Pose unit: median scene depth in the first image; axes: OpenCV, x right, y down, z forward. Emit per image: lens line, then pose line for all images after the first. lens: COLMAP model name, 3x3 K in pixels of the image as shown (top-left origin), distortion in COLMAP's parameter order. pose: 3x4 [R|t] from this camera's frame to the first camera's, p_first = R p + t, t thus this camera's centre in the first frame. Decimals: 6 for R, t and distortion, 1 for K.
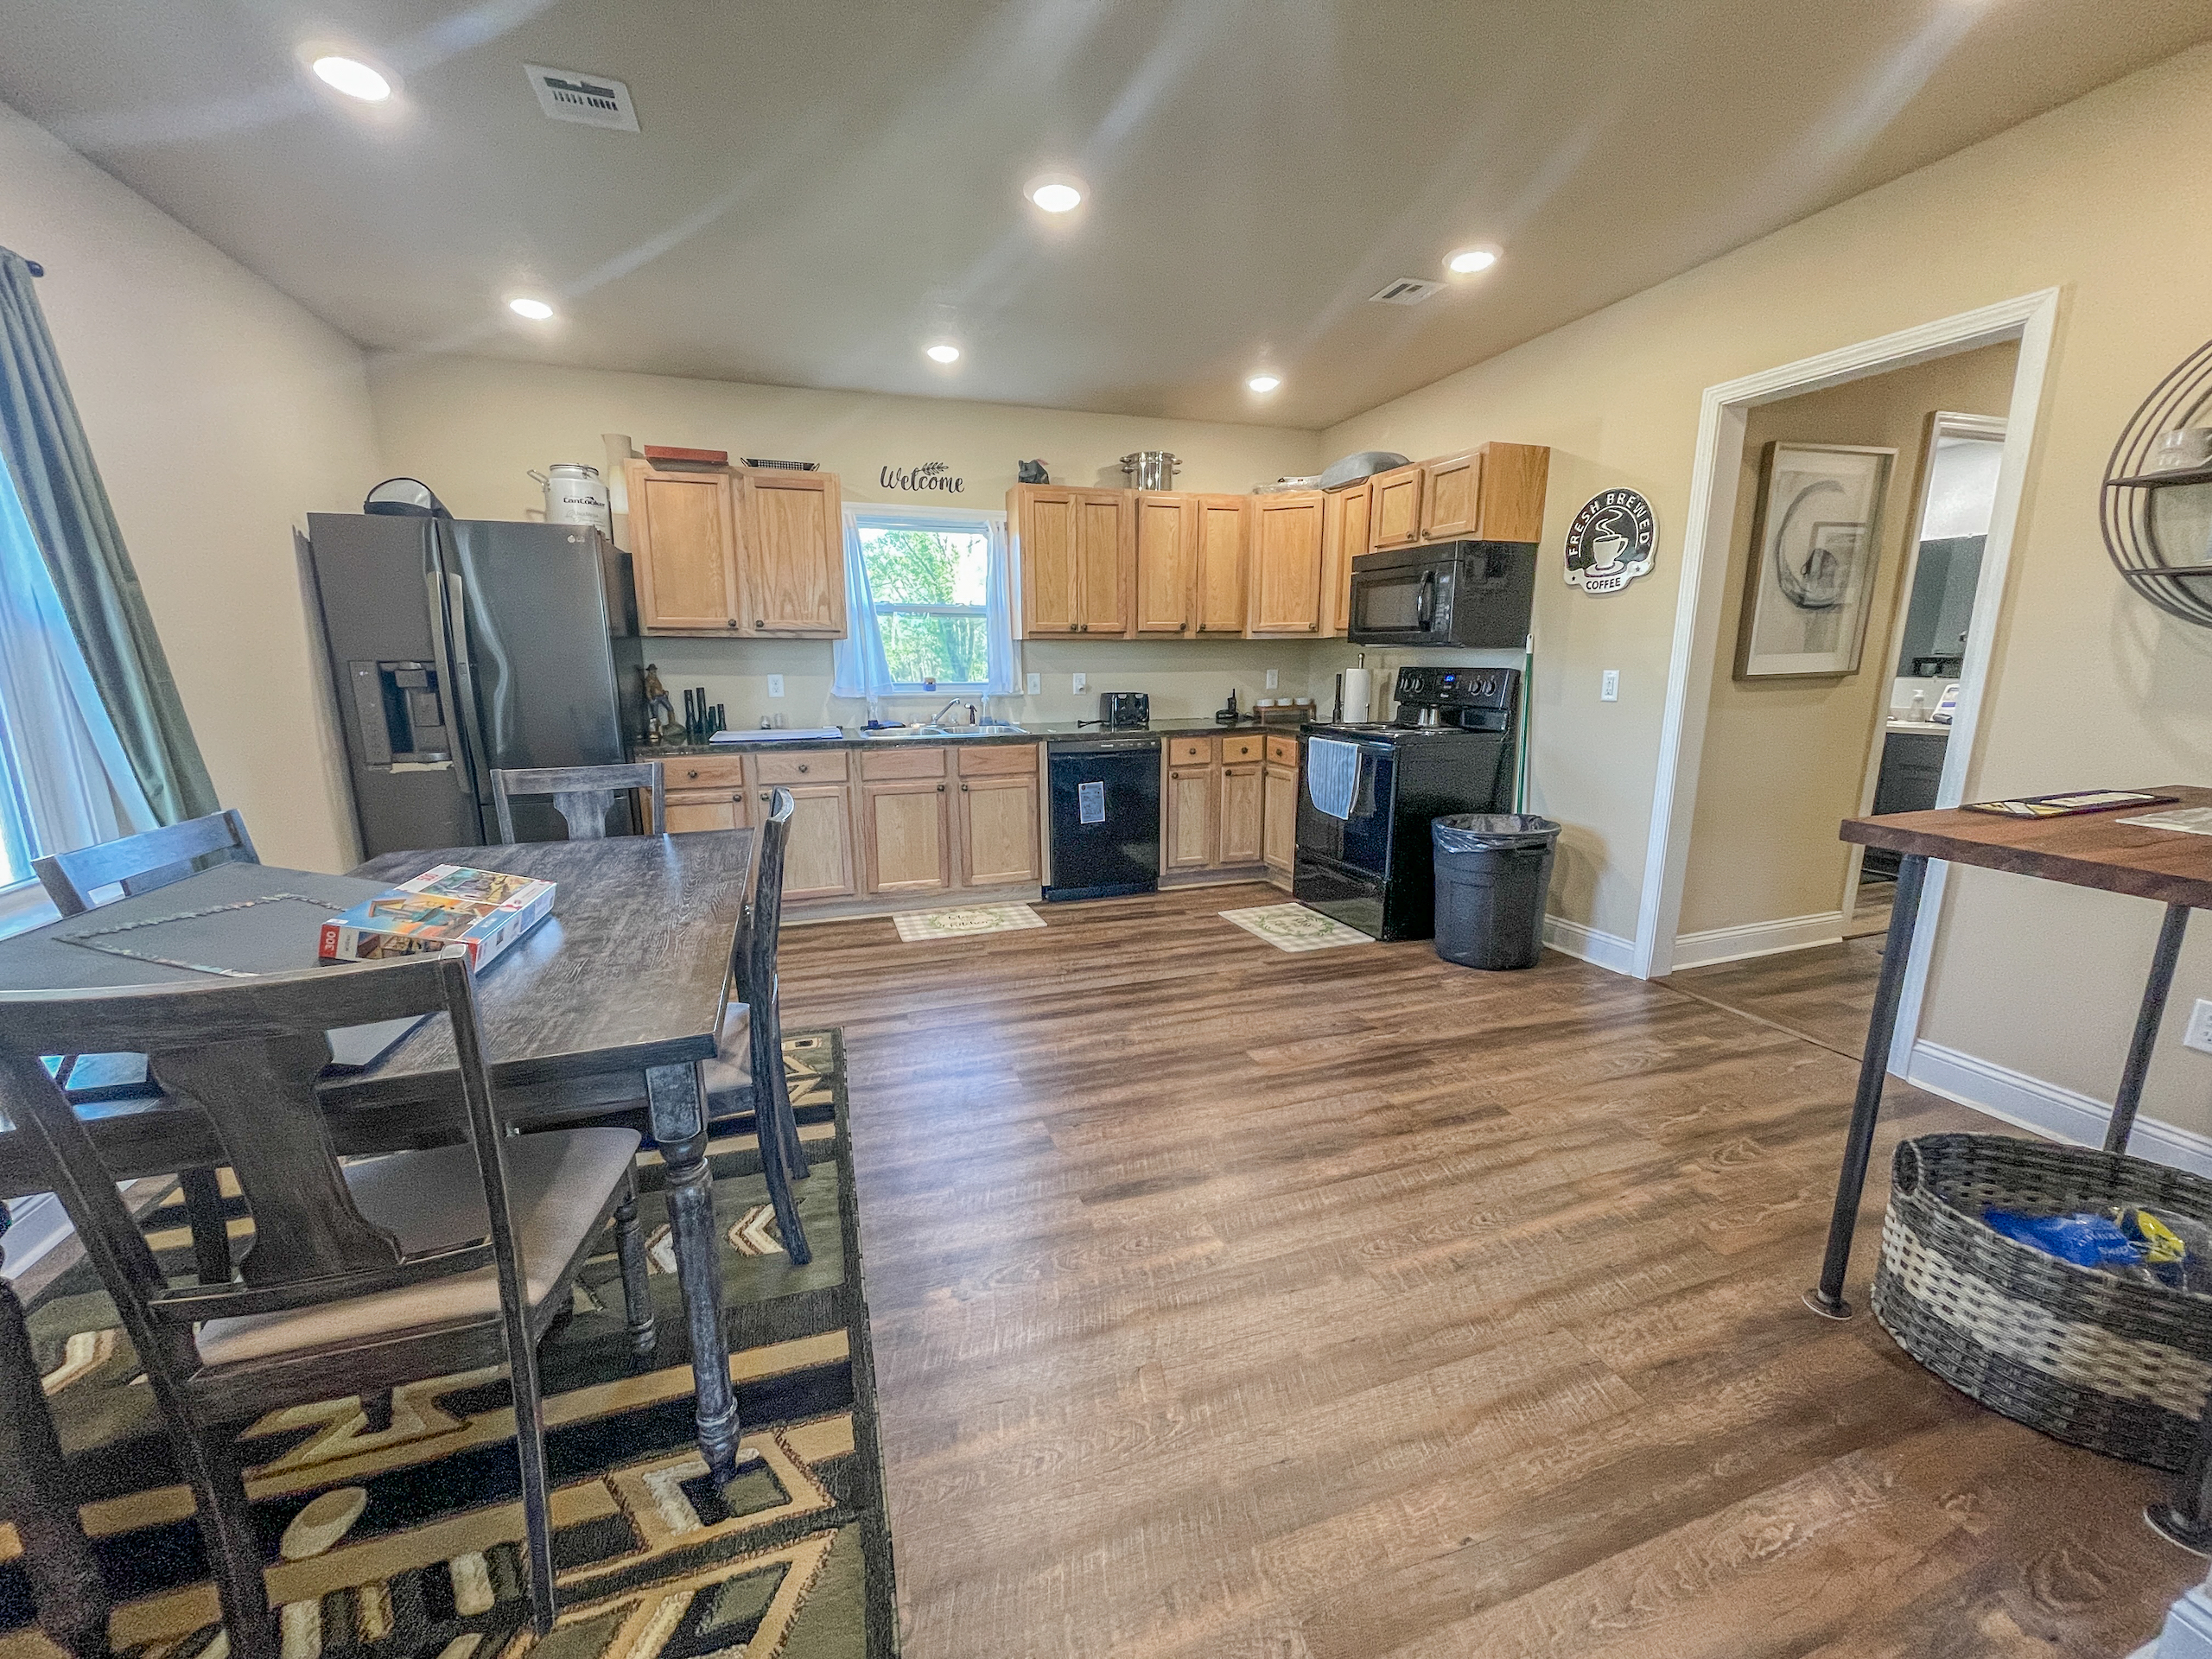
lens RADIAL K [[889.2, 0, 1106.0], [0, 889.2, 829.5], [0, 0, 1]] dist [0.002297, 0.000525]
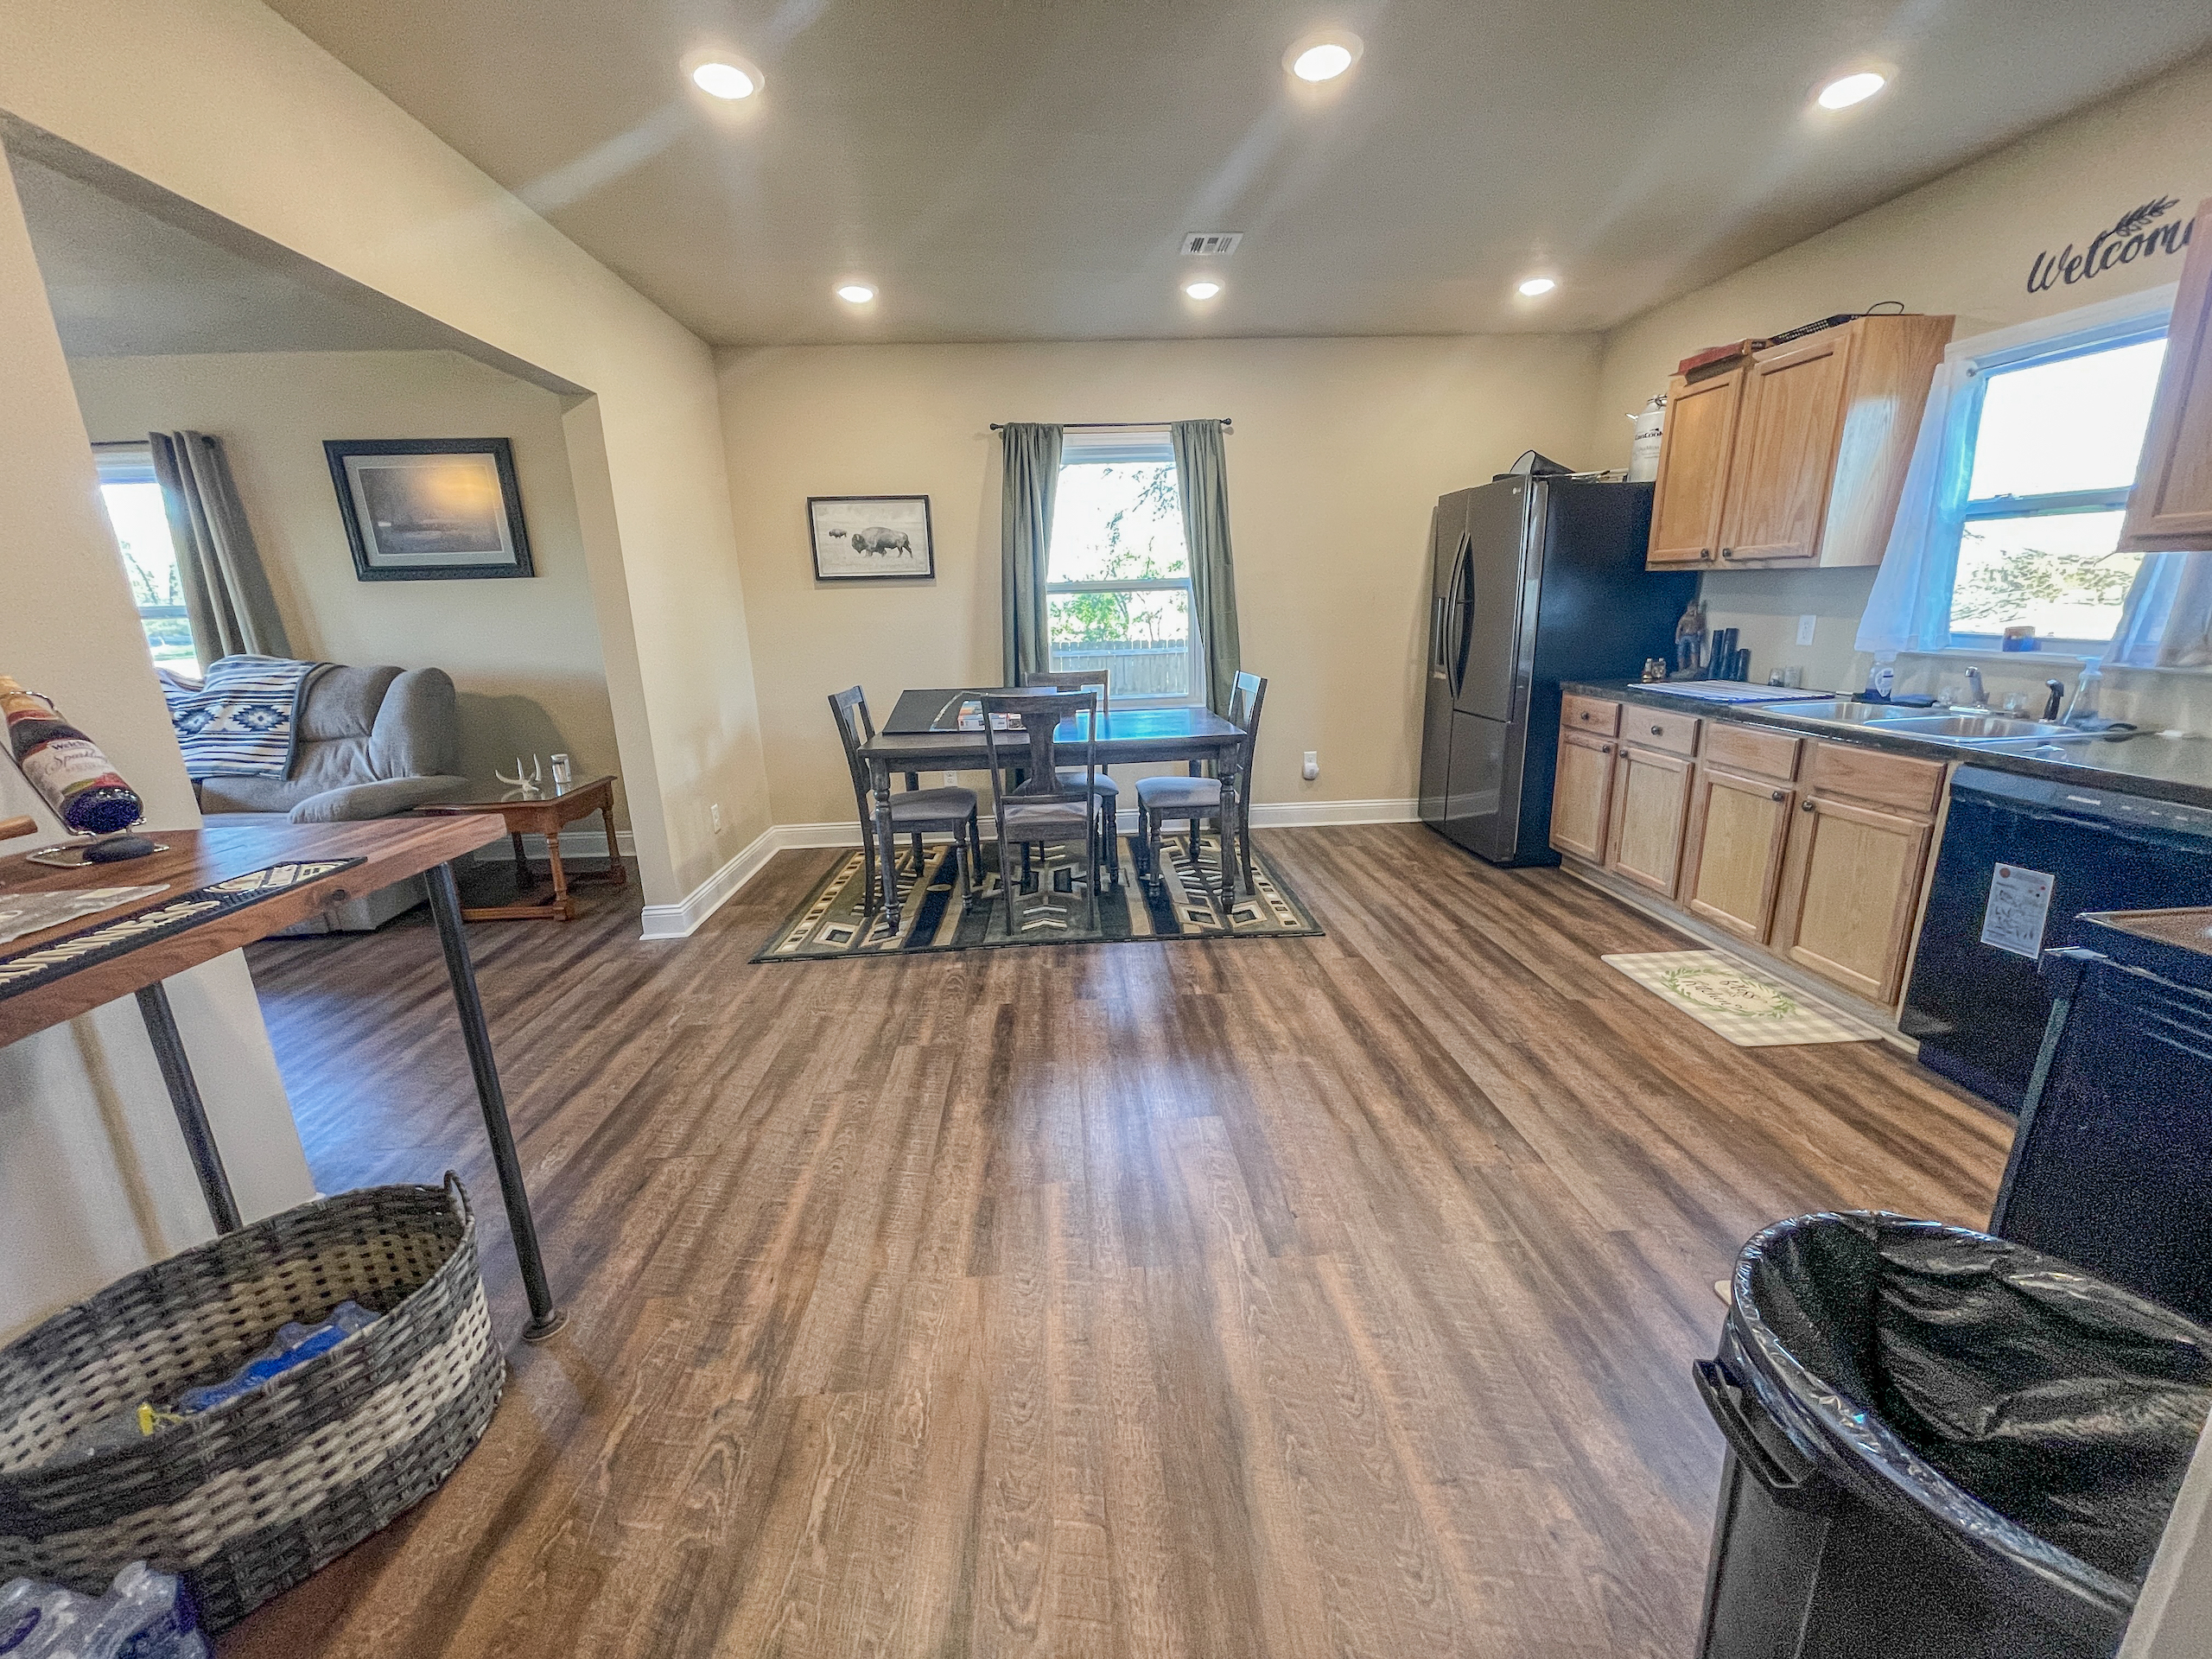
lens RADIAL K [[882.9, 0, 1109.9], [0, 882.9, 839.8], [0, 0, 1]] dist [-0.010218, 0.000414]
pose [[-0.259278, 0.264252, -0.928949, 0.611218], [-0.160008, 0.936796, 0.311144, -0.152751], [0.952456, 0.229312, -0.200609, 0.724544]]
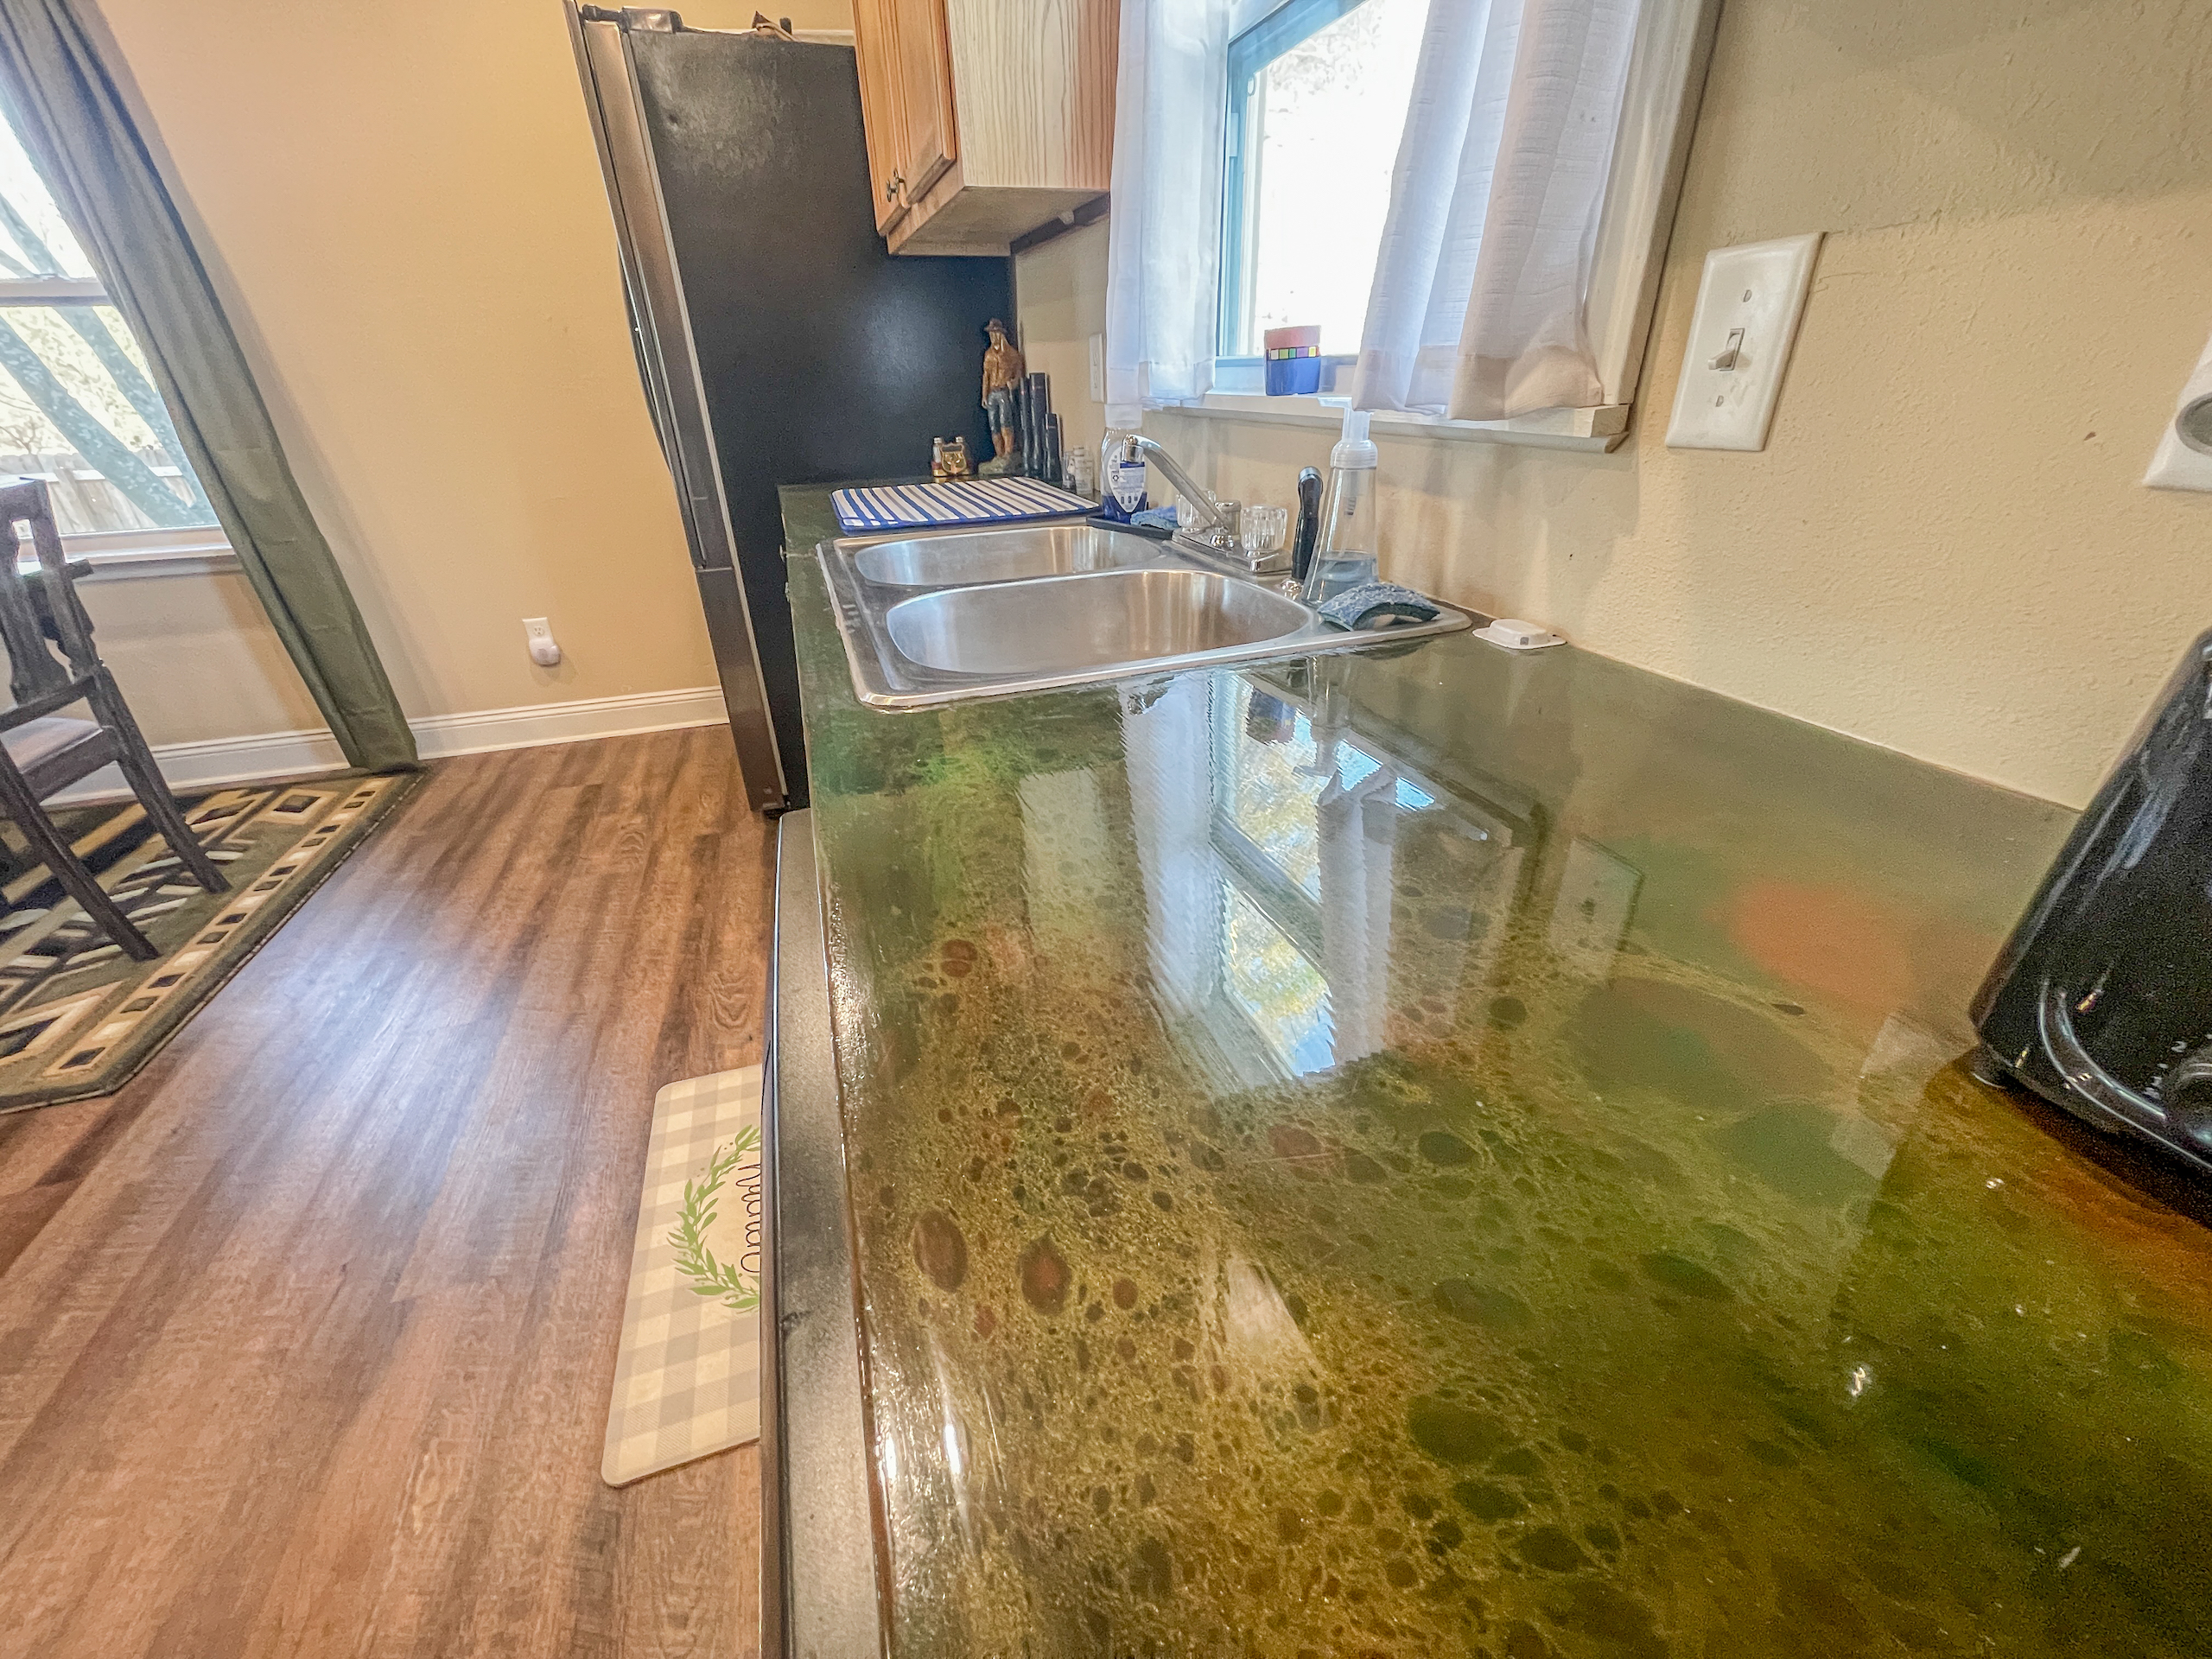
lens RADIAL K [[896.8, 0, 1101.5], [0, 896.8, 822.2], [0, 0, 1]] dist [-0.003087, 0.007850]
pose [[-0.012297, 0.451713, -0.892078, 0.072042], [-0.164828, 0.879026, 0.447376, -0.189827], [0.986246, 0.152541, 0.063646, 1.168185]]
